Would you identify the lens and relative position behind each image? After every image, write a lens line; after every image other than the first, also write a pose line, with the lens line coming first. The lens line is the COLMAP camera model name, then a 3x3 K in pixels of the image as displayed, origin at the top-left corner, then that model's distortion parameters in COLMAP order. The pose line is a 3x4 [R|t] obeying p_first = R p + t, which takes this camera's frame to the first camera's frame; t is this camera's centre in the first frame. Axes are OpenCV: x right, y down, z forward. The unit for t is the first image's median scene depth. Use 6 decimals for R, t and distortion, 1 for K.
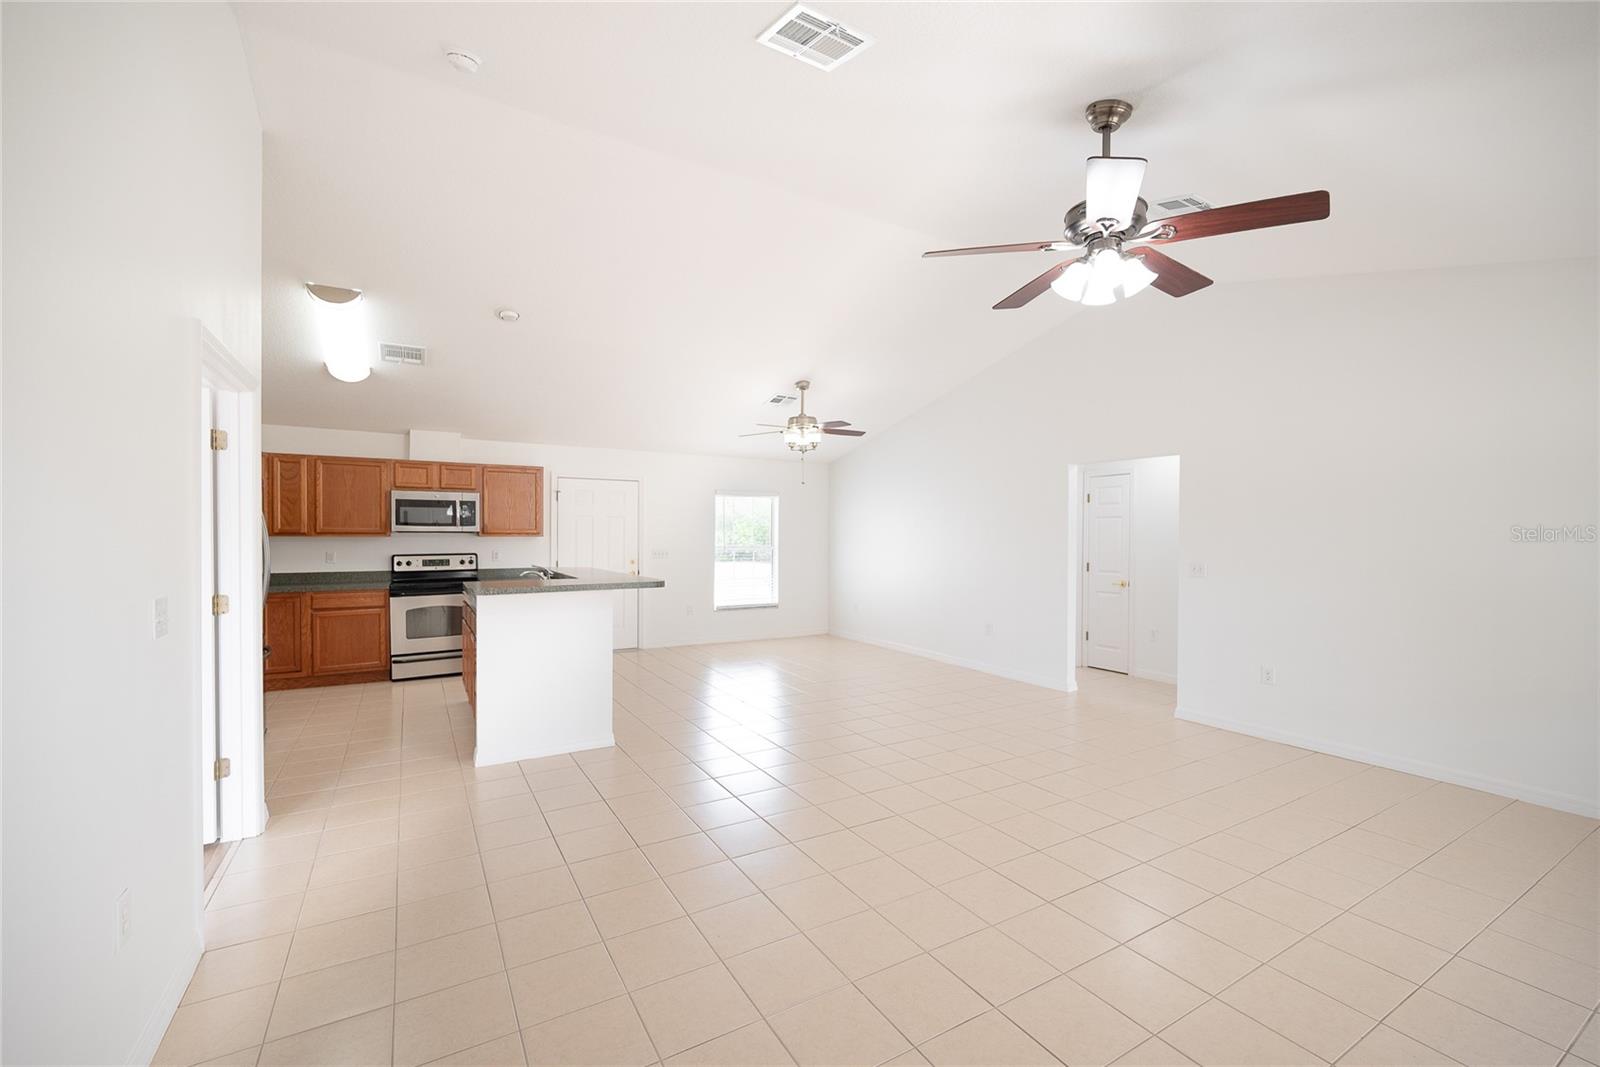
lens RADIAL K [[662.0, 0, 840.1], [0, 662.0, 540.9], [0, 0, 1]] dist [0.002321, 0.000093]
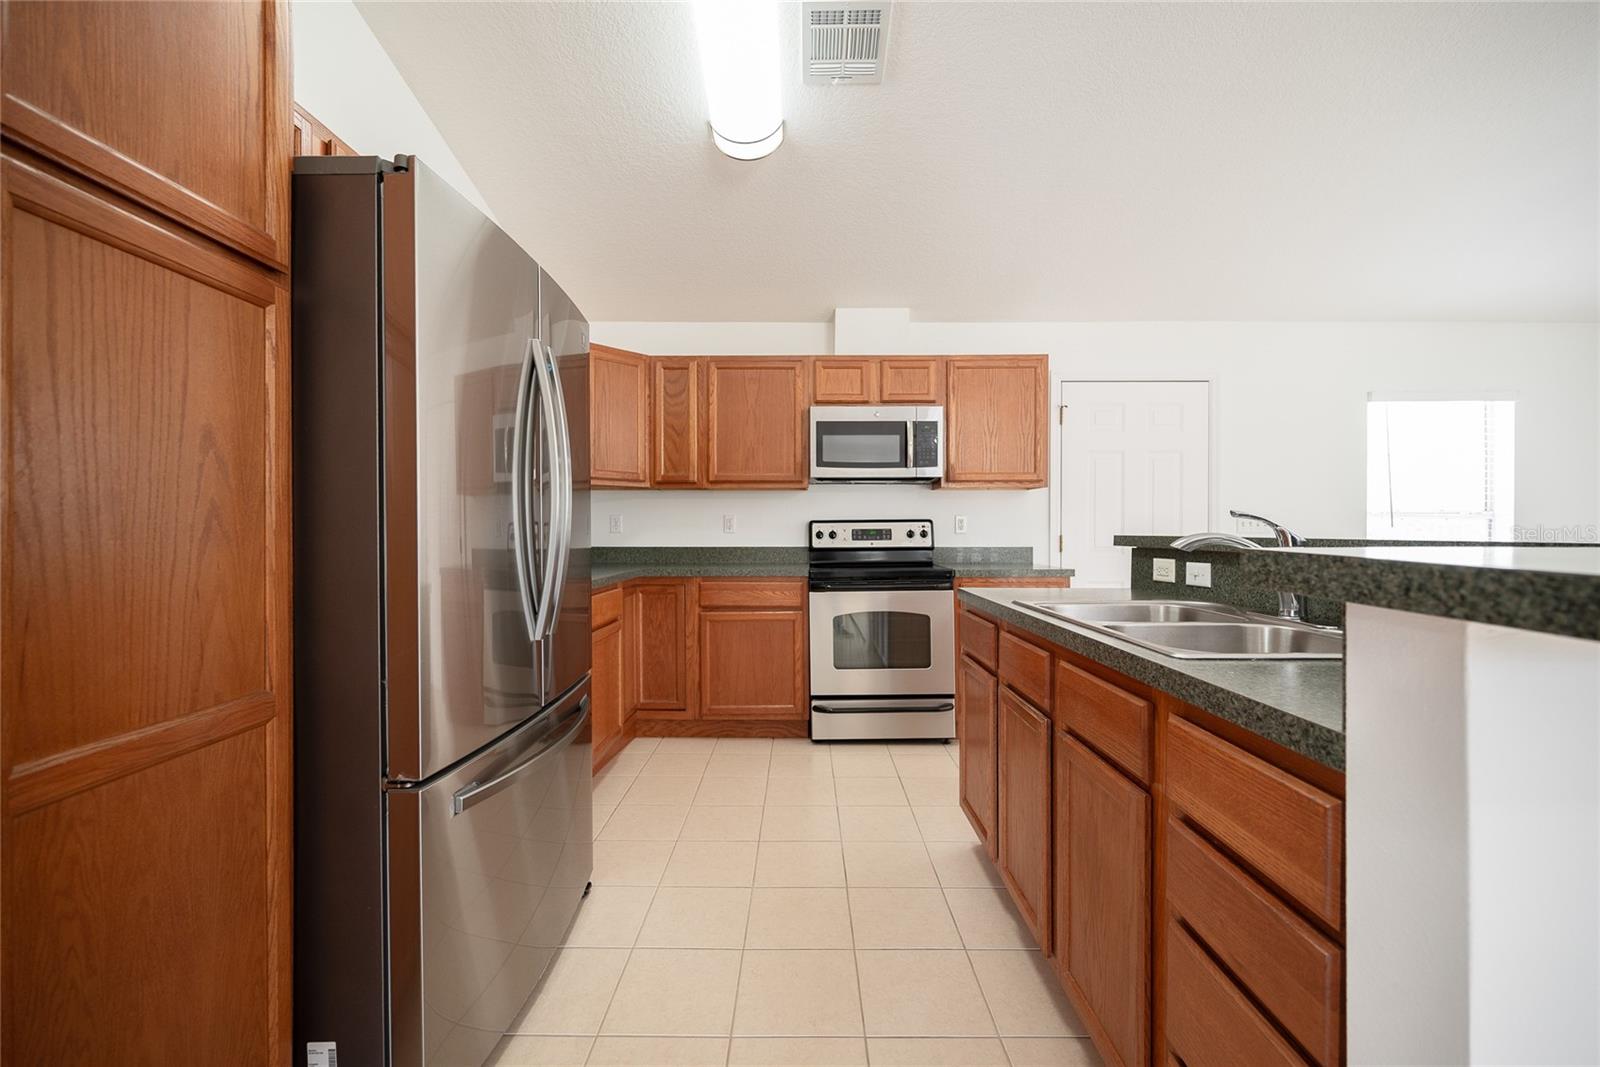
lens RADIAL K [[651.2, 0, 806.1], [0, 651.2, 535.3], [0, 0, 1]] dist [-0.000515, -0.000032]
pose [[0.841696, 0.000455, -0.539952, -0.359350], [-0.002010, 0.999995, -0.002290, 0.036172], [0.539948, 0.003013, 0.841693, 0.500499]]
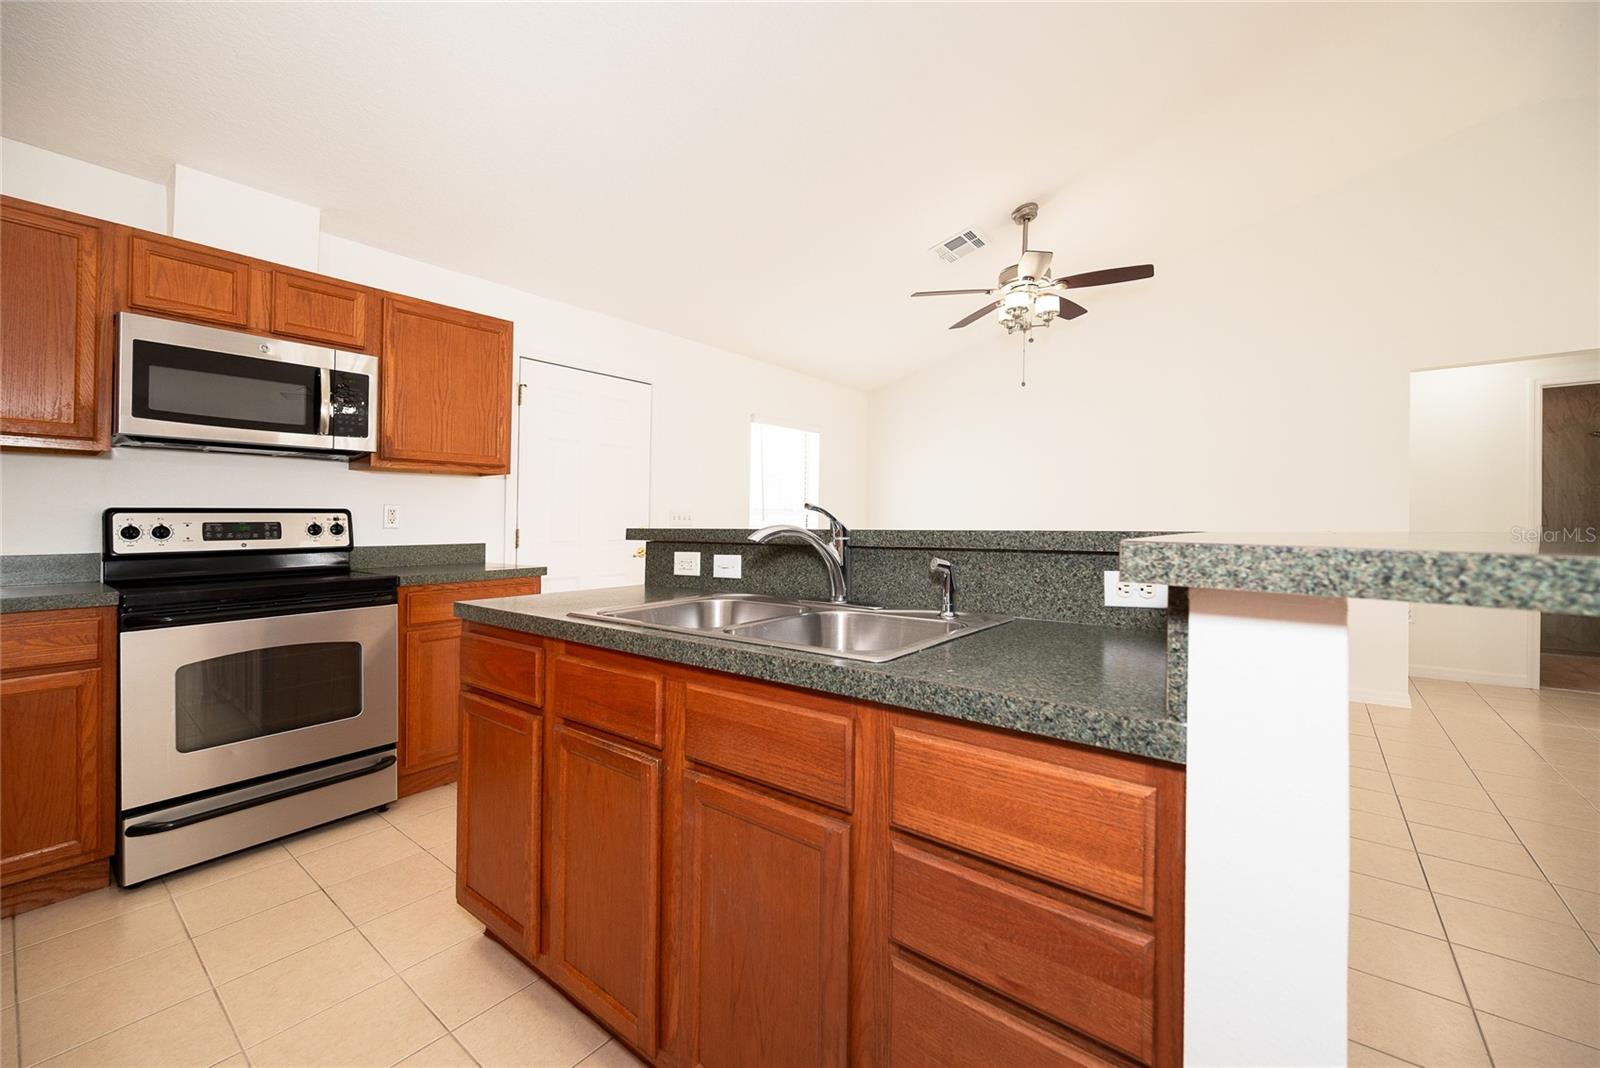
lens RADIAL K [[644.1, 0, 791.5], [0, 644.1, 519.8], [0, 0, 1]] dist [0.000730, -0.000195]
pose [[0.947072, -0.004703, 0.320988, -0.442675], [0.009404, 0.999870, -0.013098, 0.035587], [-0.320884, 0.015423, 0.946993, 0.560952]]
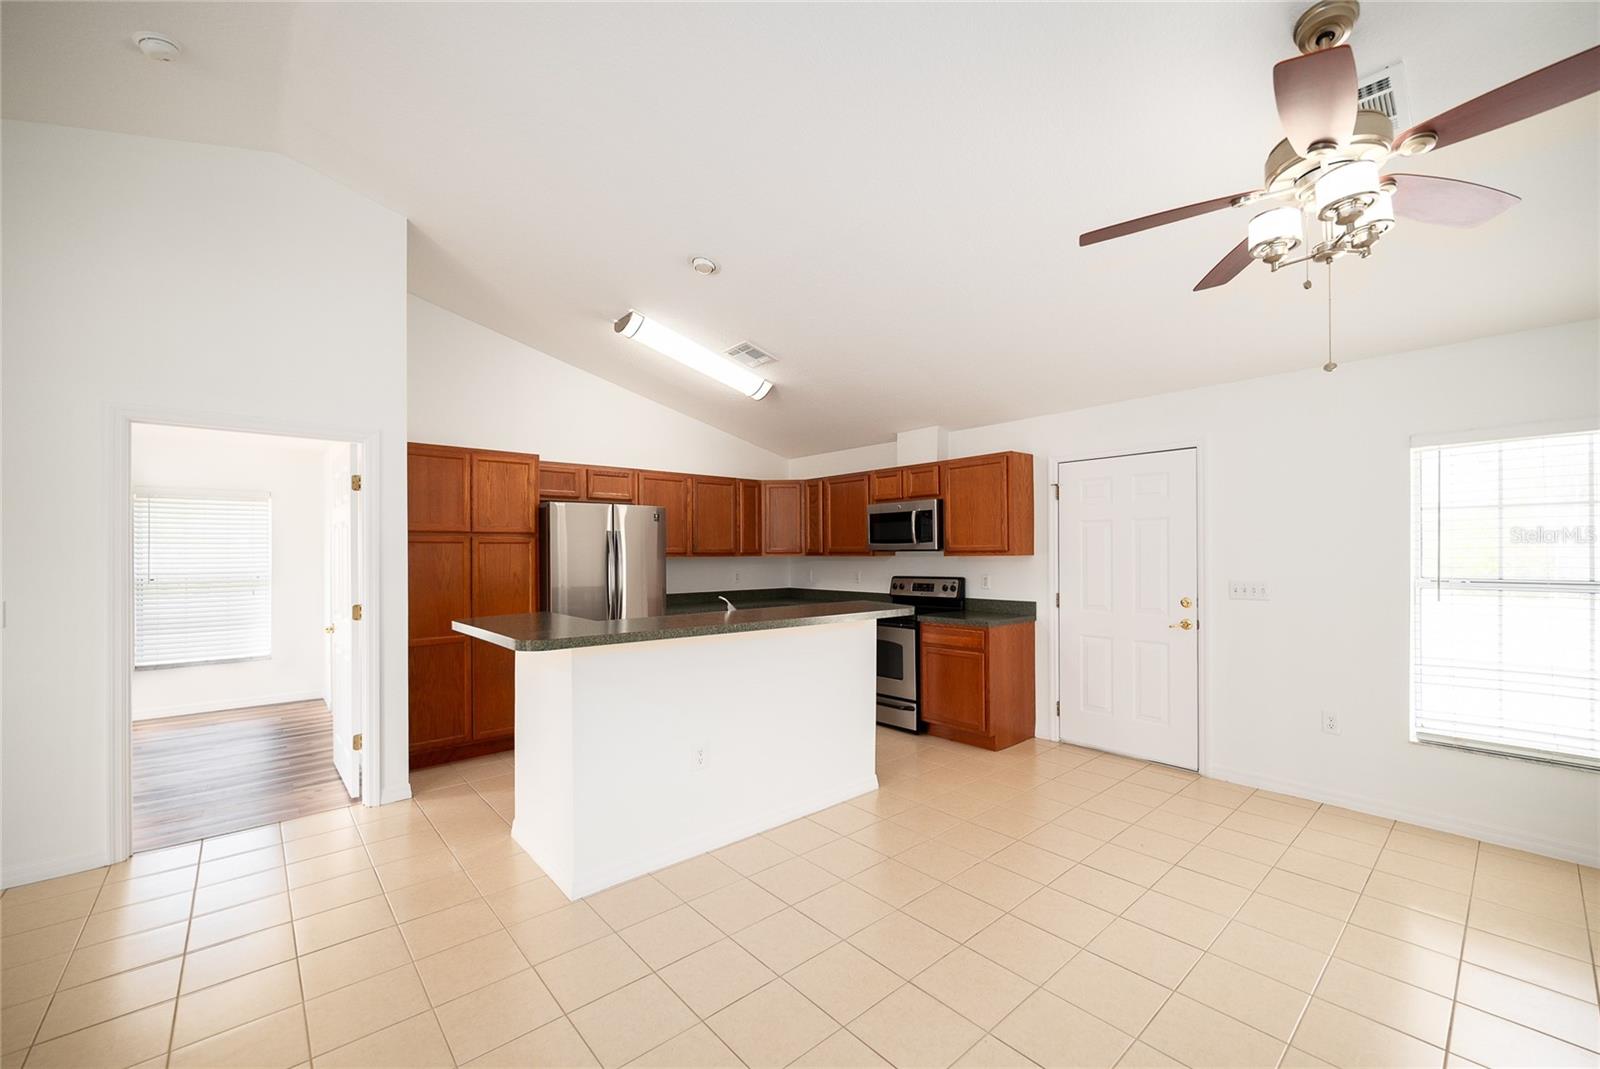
lens RADIAL K [[656.6, 0, 784.2], [0, 656.6, 553.6], [0, 0, 1]] dist [-0.001097, -0.000033]
pose [[0.133085, -0.004152, -0.991096, 0.190206], [-0.001295, 0.999990, -0.004363, -0.005838], [0.991104, 0.001864, 0.133078, 0.742691]]
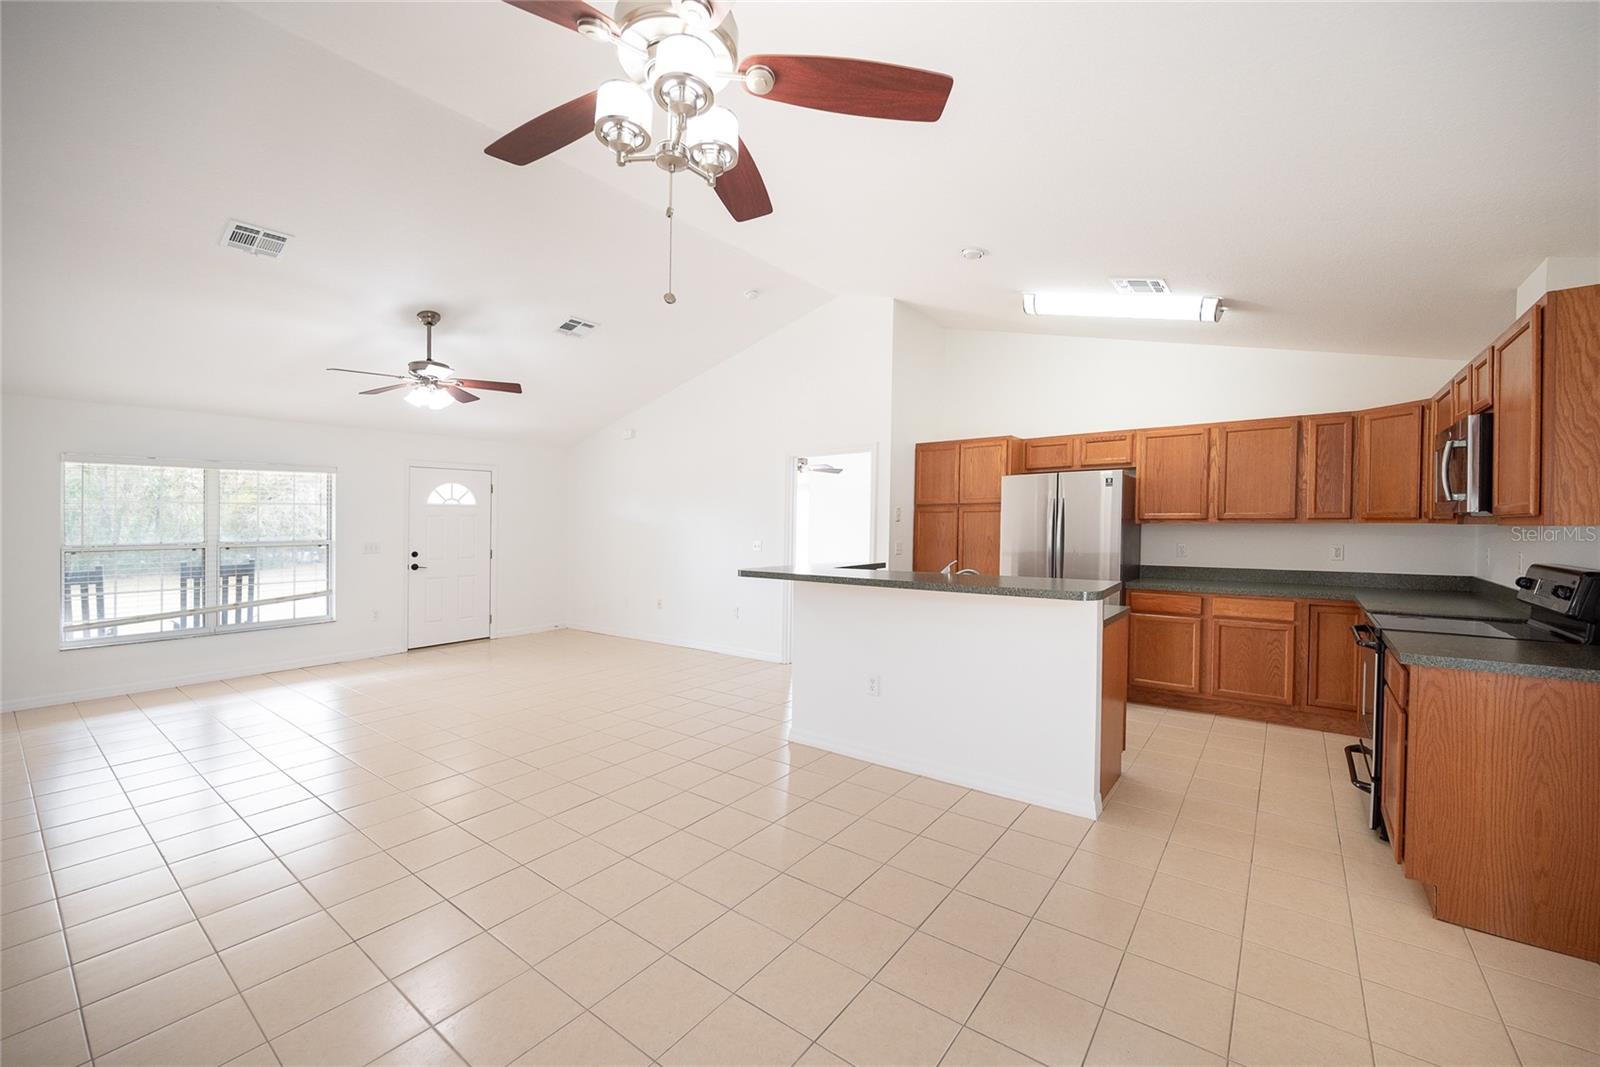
lens RADIAL K [[630.3, 0, 796.7], [0, 630.3, 527.9], [0, 0, 1]] dist [0.000252, -0.000228]
pose [[-0.944905, 0.003458, -0.327328, -0.041411], [-0.001326, 0.999896, 0.014392, -0.010057], [0.327343, 0.014033, -0.944801, 1.259391]]
